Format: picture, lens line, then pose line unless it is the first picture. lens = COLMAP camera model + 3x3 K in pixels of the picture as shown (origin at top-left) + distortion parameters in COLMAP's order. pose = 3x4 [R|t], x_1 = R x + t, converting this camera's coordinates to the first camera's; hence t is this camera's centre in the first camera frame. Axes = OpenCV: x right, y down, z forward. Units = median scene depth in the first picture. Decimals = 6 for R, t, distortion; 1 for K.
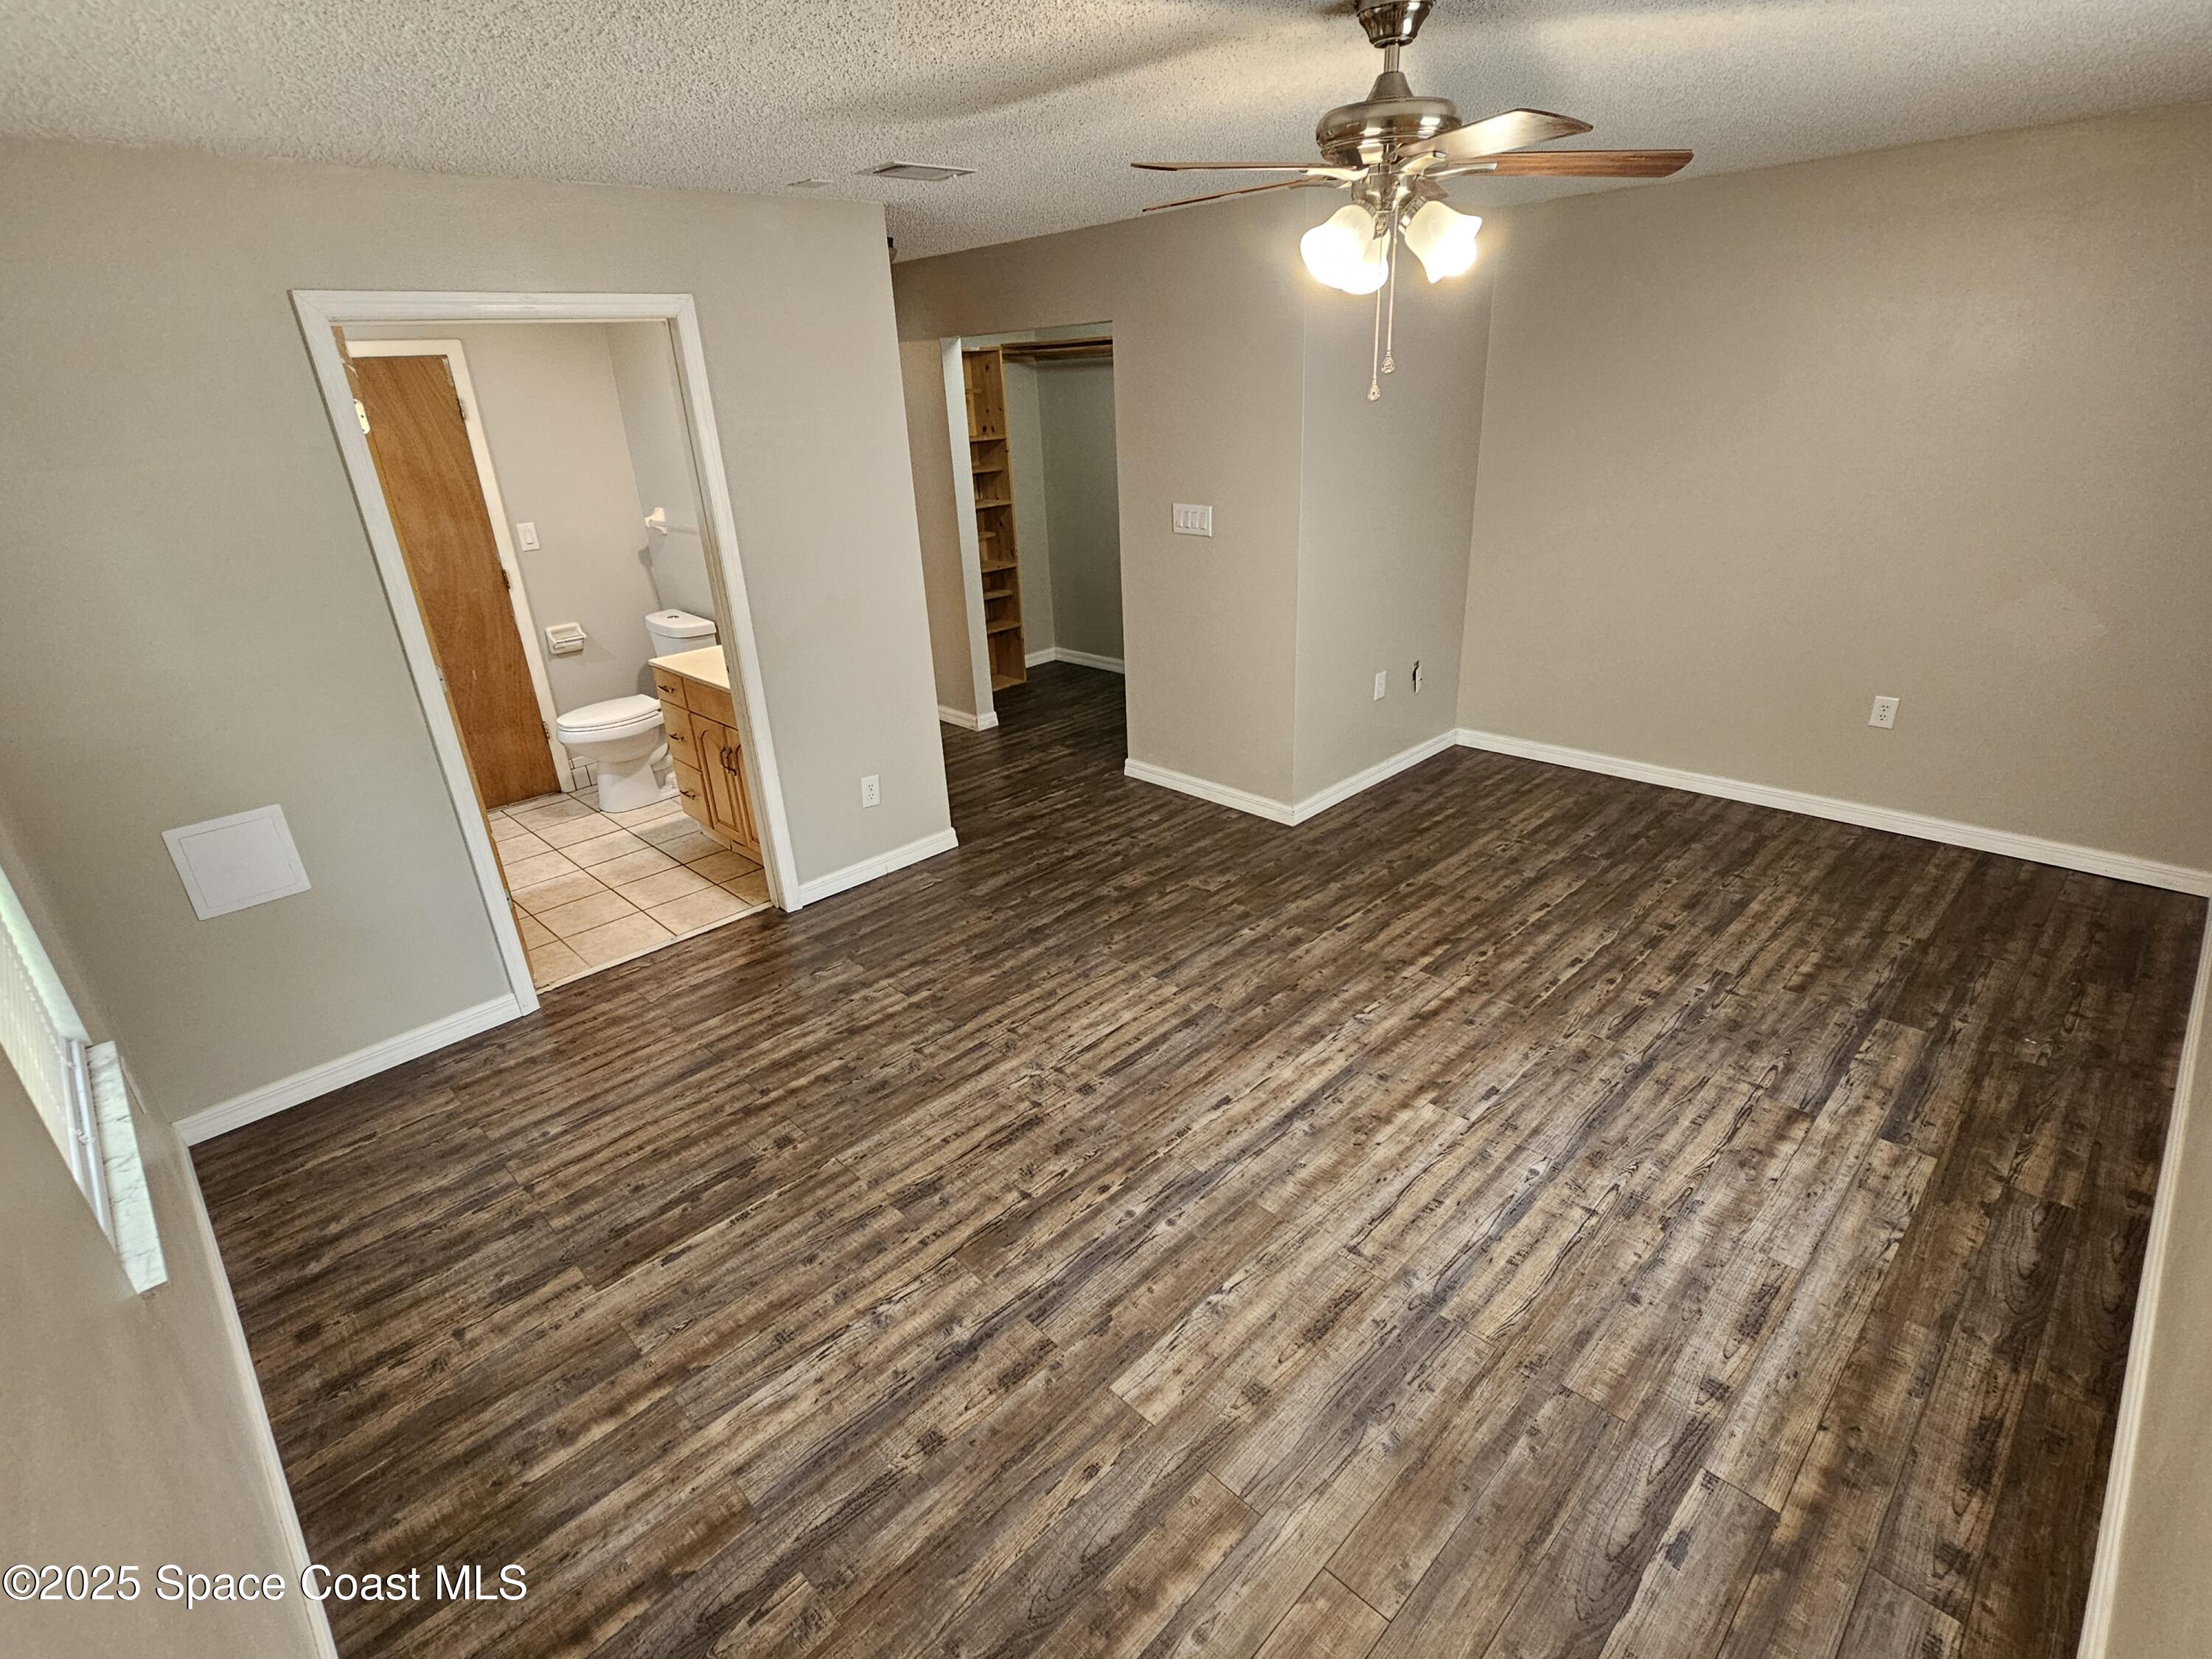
lens RADIAL K [[1079.1, 0, 1119.7], [0, 1079.1, 841.9], [0, 0, 1]] dist [-0.001223, 0.002789]
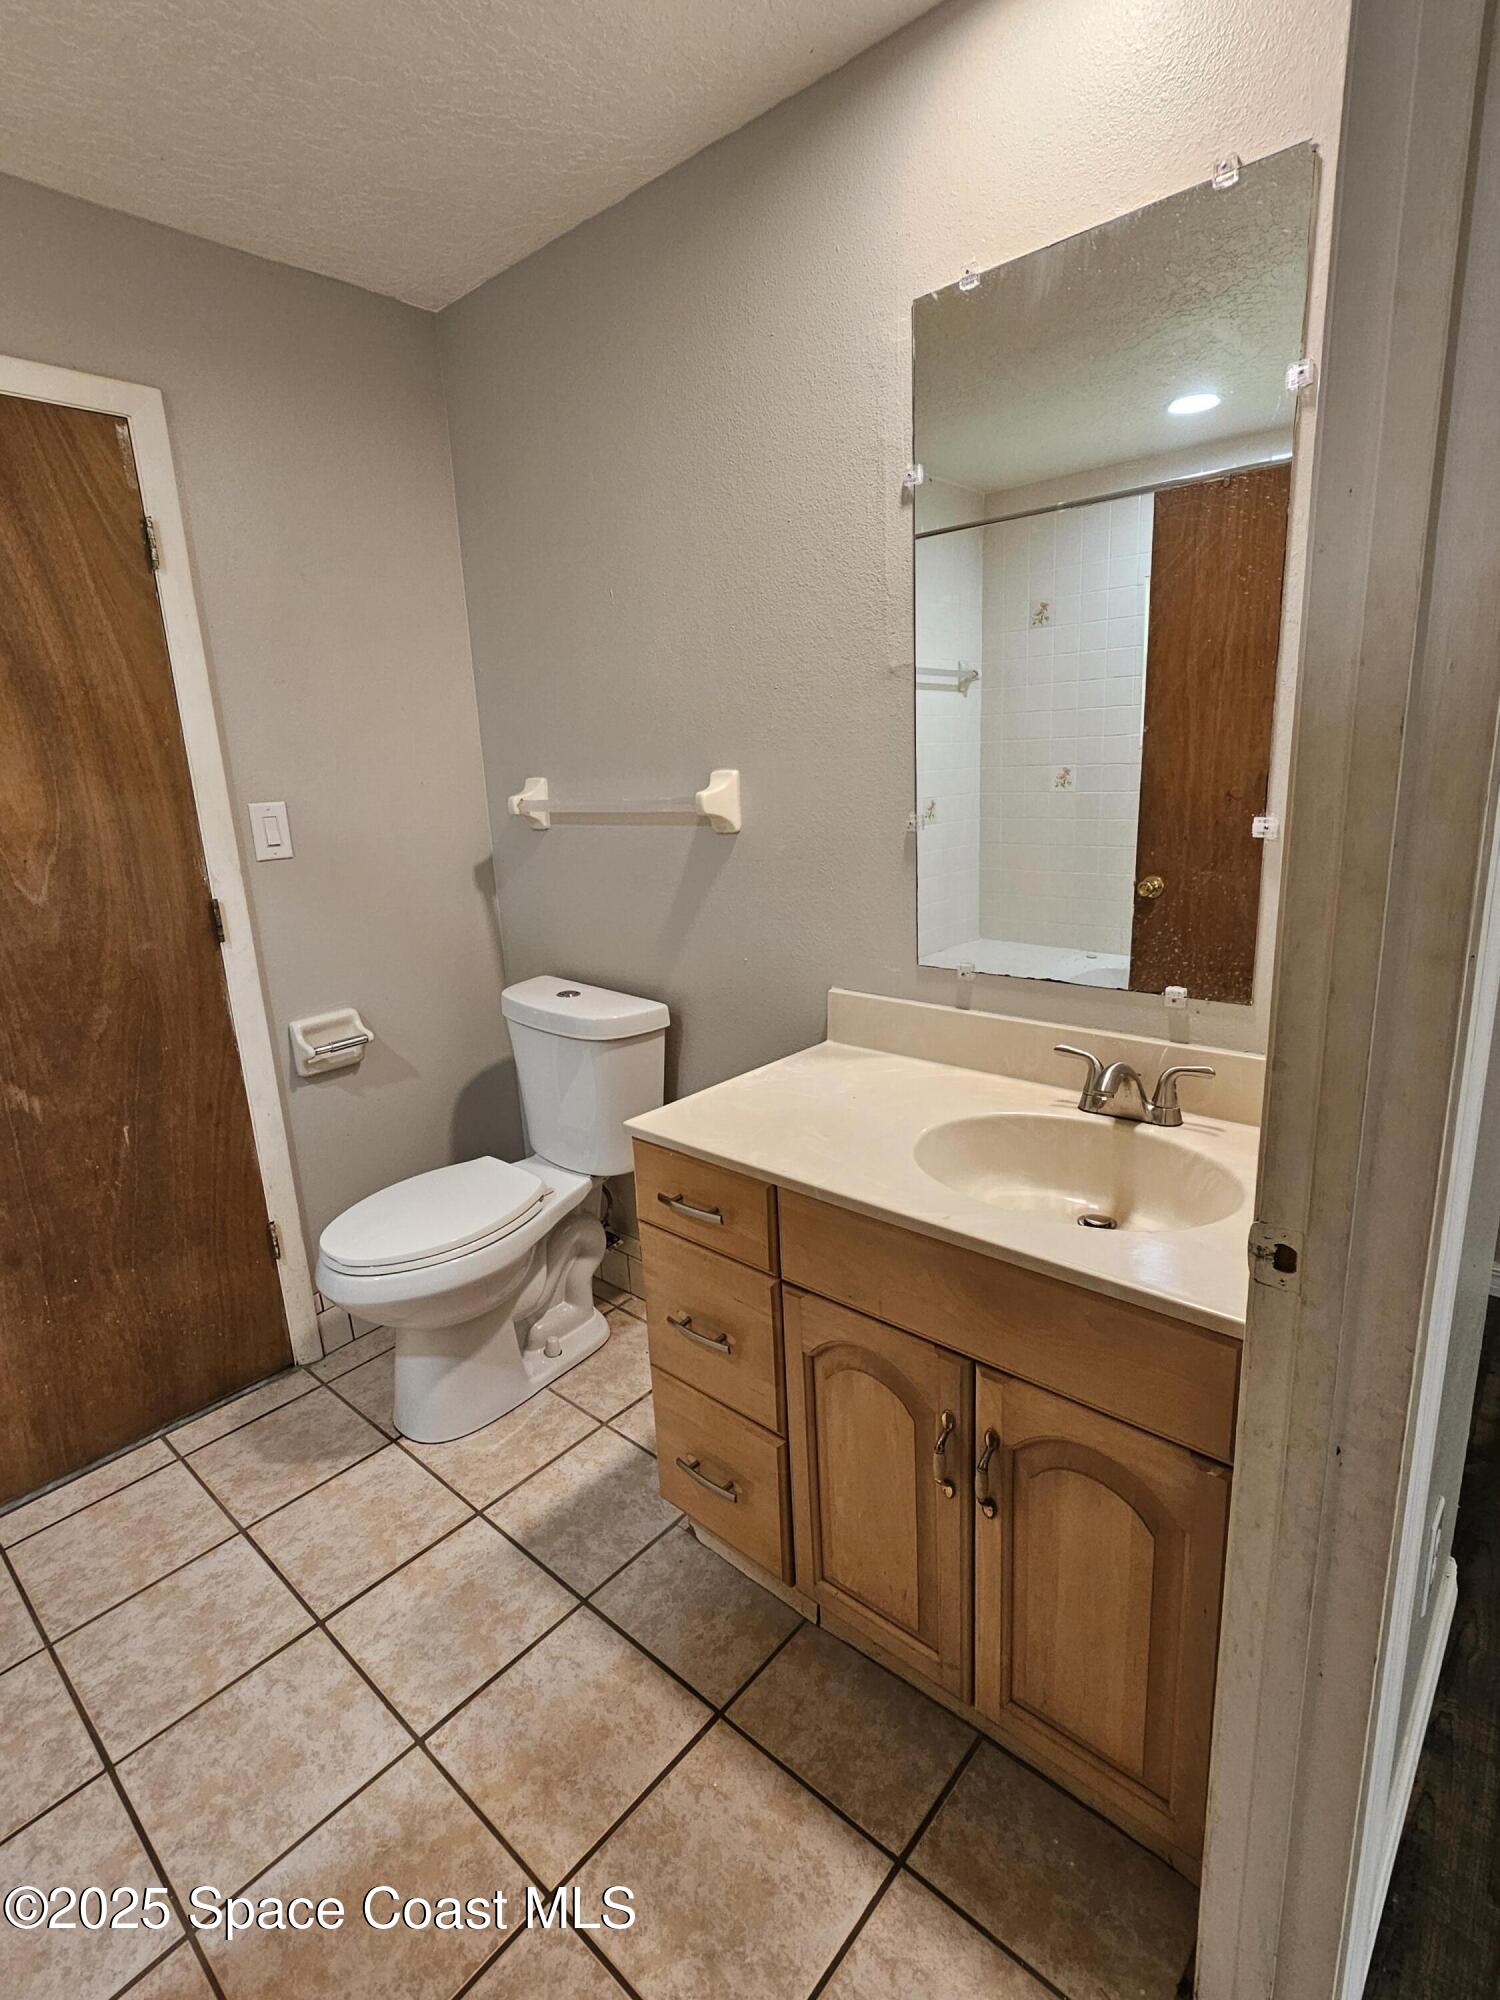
lens RADIAL K [[975.7, 0, 748.1], [0, 975.7, 987.6], [0, 0, 1]] dist [-0.001223, 0.002789]
pose [[0.998284, -0.020518, 0.054852, -0.363003], [0.029995, 0.983577, -0.177977, -0.134228], [-0.050300, 0.179317, 0.982505, 0.582516]]
